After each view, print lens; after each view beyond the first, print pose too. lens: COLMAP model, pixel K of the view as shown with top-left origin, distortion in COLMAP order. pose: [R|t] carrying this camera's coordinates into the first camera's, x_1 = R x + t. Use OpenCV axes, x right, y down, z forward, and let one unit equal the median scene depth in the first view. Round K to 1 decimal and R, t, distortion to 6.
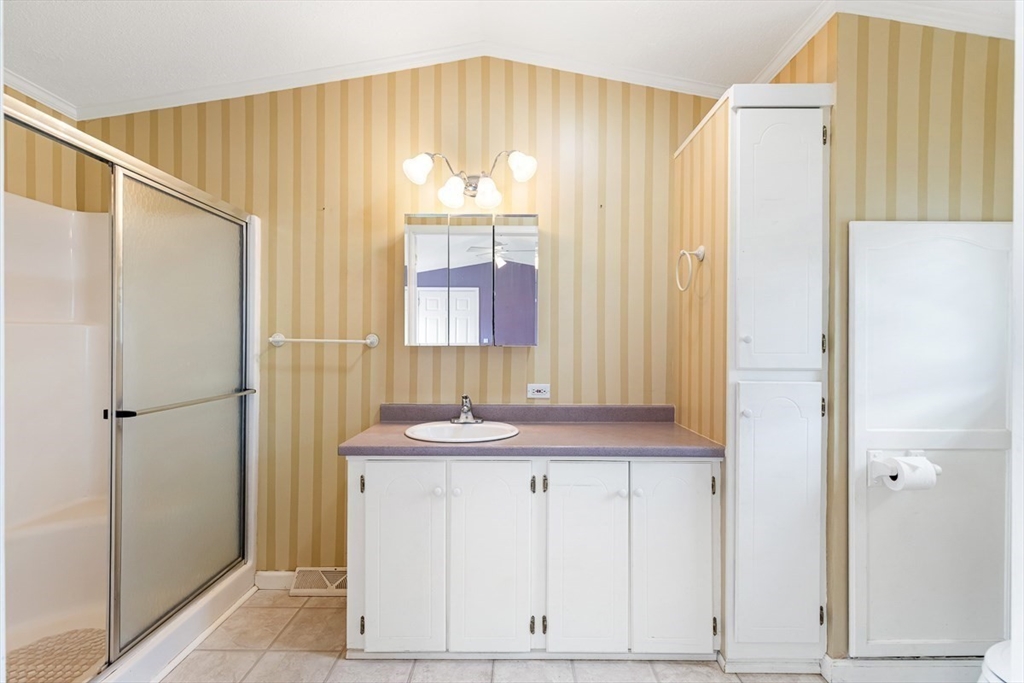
lens RADIAL K [[465.2, 0, 514.9], [0, 465.2, 346.2], [0, 0, 1]] dist [0.003105, 0.000191]
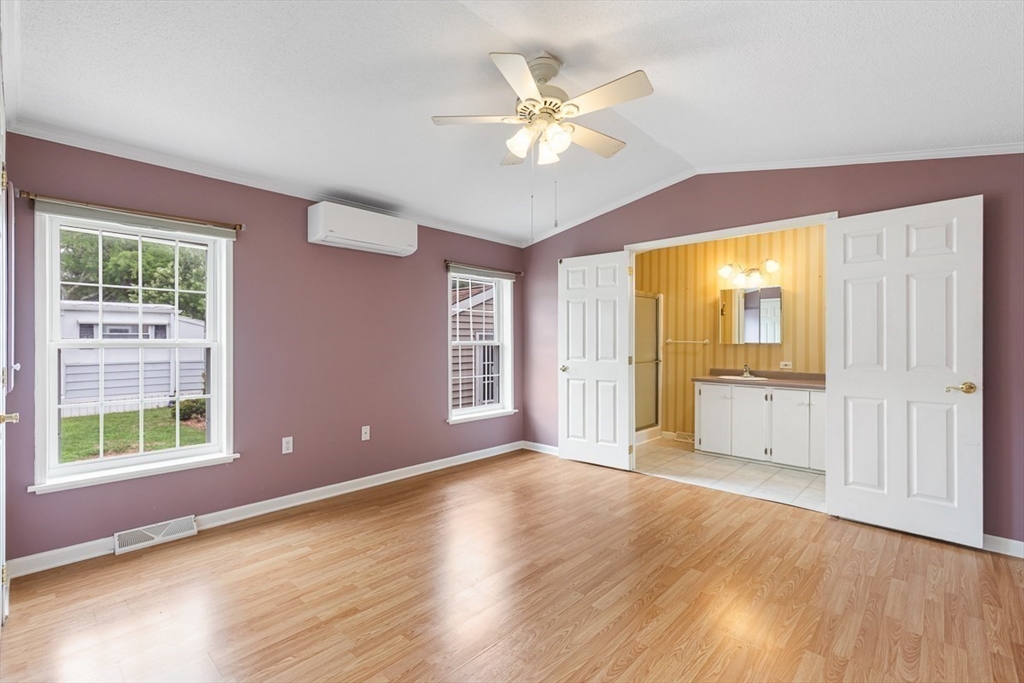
lens RADIAL K [[456.5, 0, 512.0], [0, 456.5, 341.5], [0, 0, 1]] dist [-0.001106, -0.000208]
pose [[0.725036, -0.001341, -0.688710, 0.598036], [-0.000447, 0.999997, -0.002418, -0.007590], [0.688711, 0.002060, 0.725033, -1.429713]]
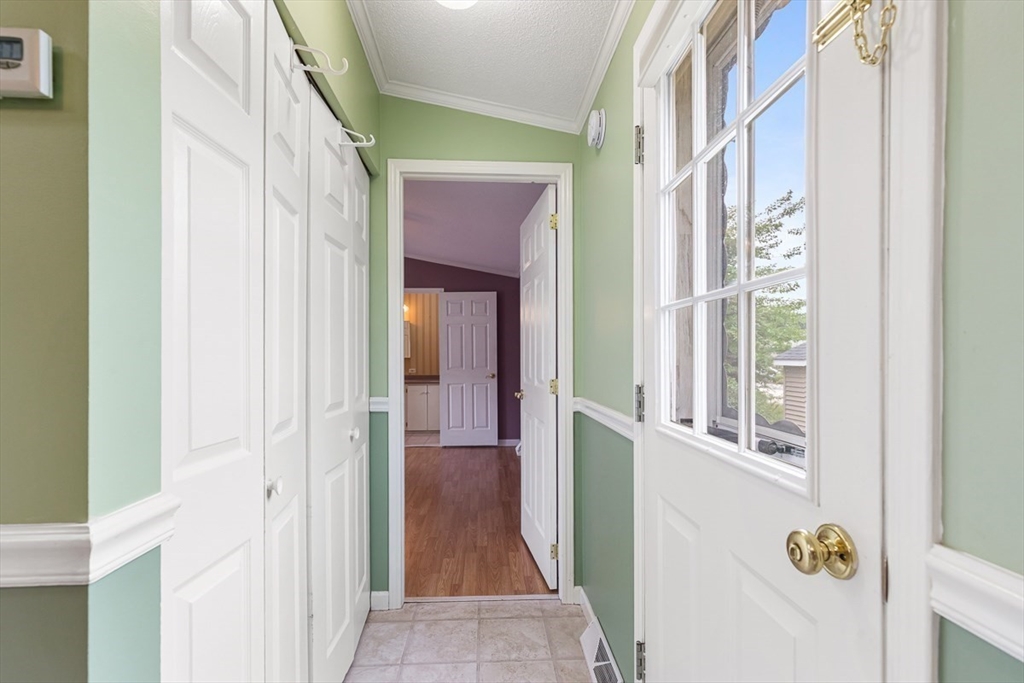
lens RADIAL K [[464.2, 0, 511.3], [0, 464.2, 357.6], [0, 0, 1]] dist [0.000248, 0.000013]
pose [[0.998406, -0.009518, 0.055637, 0.599890], [0.009433, 0.999954, 0.001794, -0.002459], [-0.055651, -0.001266, 0.998449, -2.497593]]
